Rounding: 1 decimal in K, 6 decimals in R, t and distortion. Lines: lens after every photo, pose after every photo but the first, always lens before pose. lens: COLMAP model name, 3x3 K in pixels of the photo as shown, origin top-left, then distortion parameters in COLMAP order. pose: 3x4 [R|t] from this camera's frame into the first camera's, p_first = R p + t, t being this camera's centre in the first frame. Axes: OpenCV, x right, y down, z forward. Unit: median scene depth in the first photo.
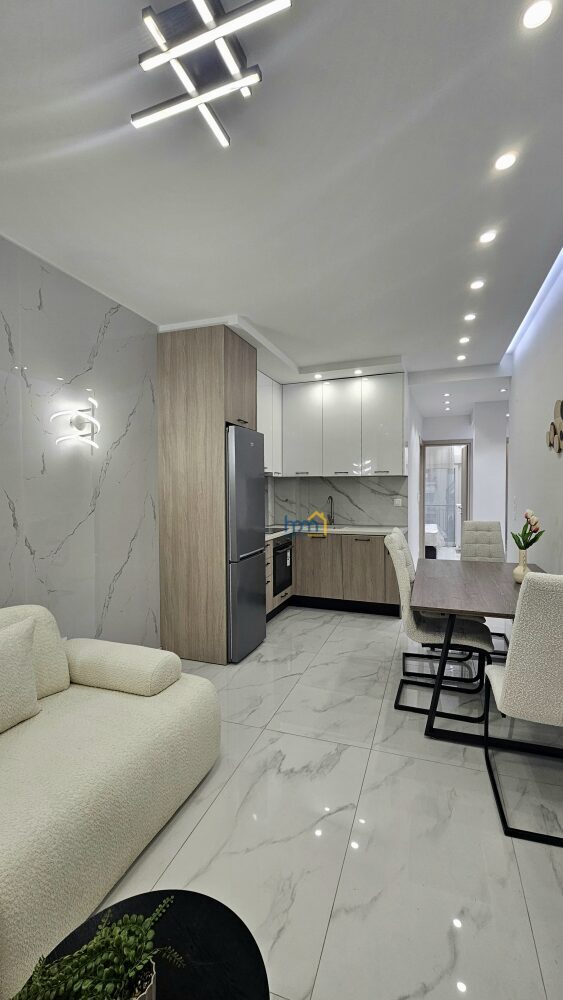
lens RADIAL K [[428.3, 0, 281.5], [0, 428.3, 500.0], [0, 0, 1]] dist [-0.000494, 0.000006]
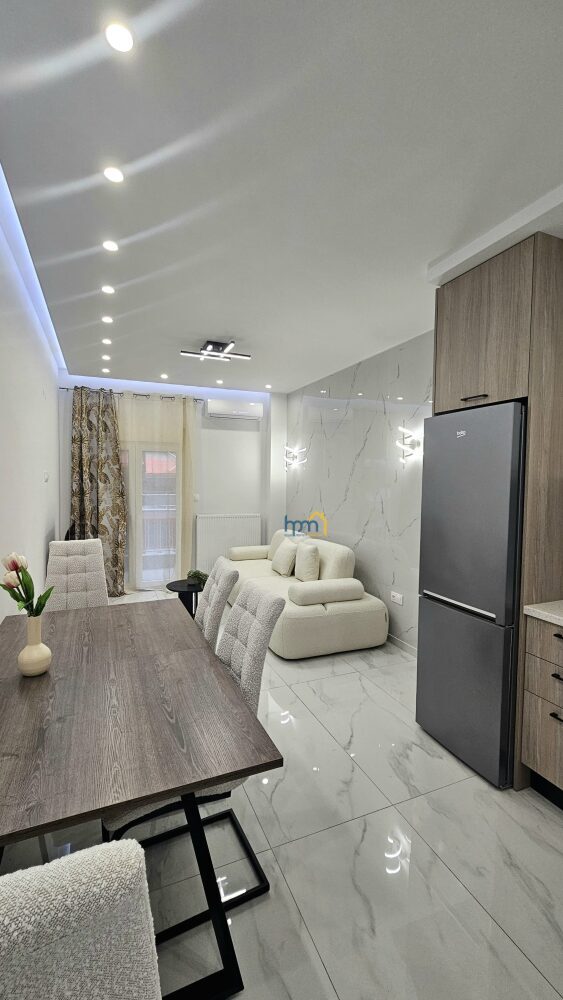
lens RADIAL K [[422.5, 0, 284.1], [0, 422.5, 500.2], [0, 0, 1]] dist [0.001159, -0.000034]
pose [[-0.732838, 0.030350, -0.679726, 0.507895], [-0.029734, 0.996622, 0.076557, -0.066705], [0.679754, 0.076315, -0.729459, 1.184761]]
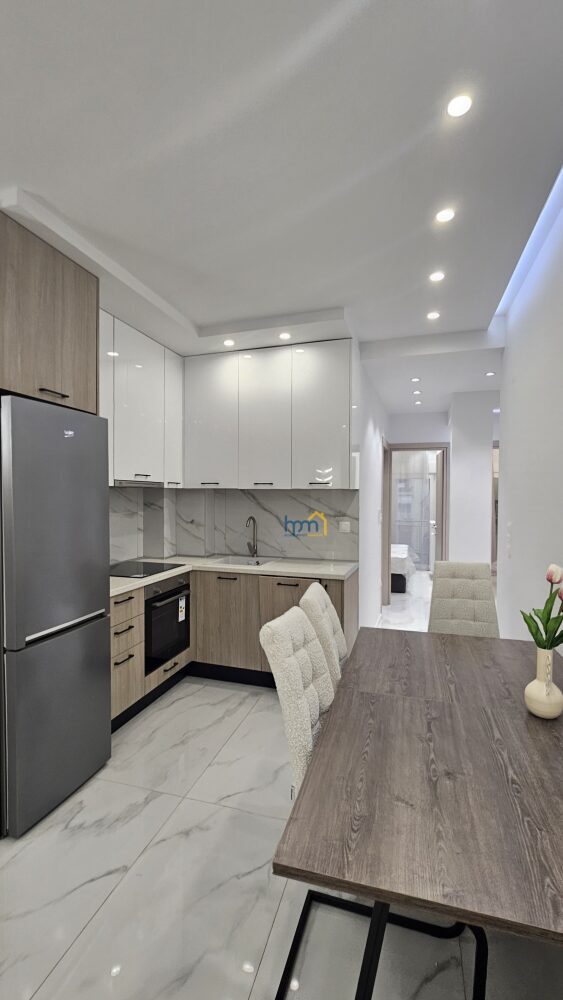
lens RADIAL K [[441.1, 0, 283.4], [0, 441.1, 504.7], [0, 0, 1]] dist [0.001329, 0.000550]
pose [[0.998259, 0.009611, 0.058196, 0.167573], [-0.009112, 0.999919, -0.008841, -0.030889], [-0.058276, 0.008295, 0.998266, 0.367979]]
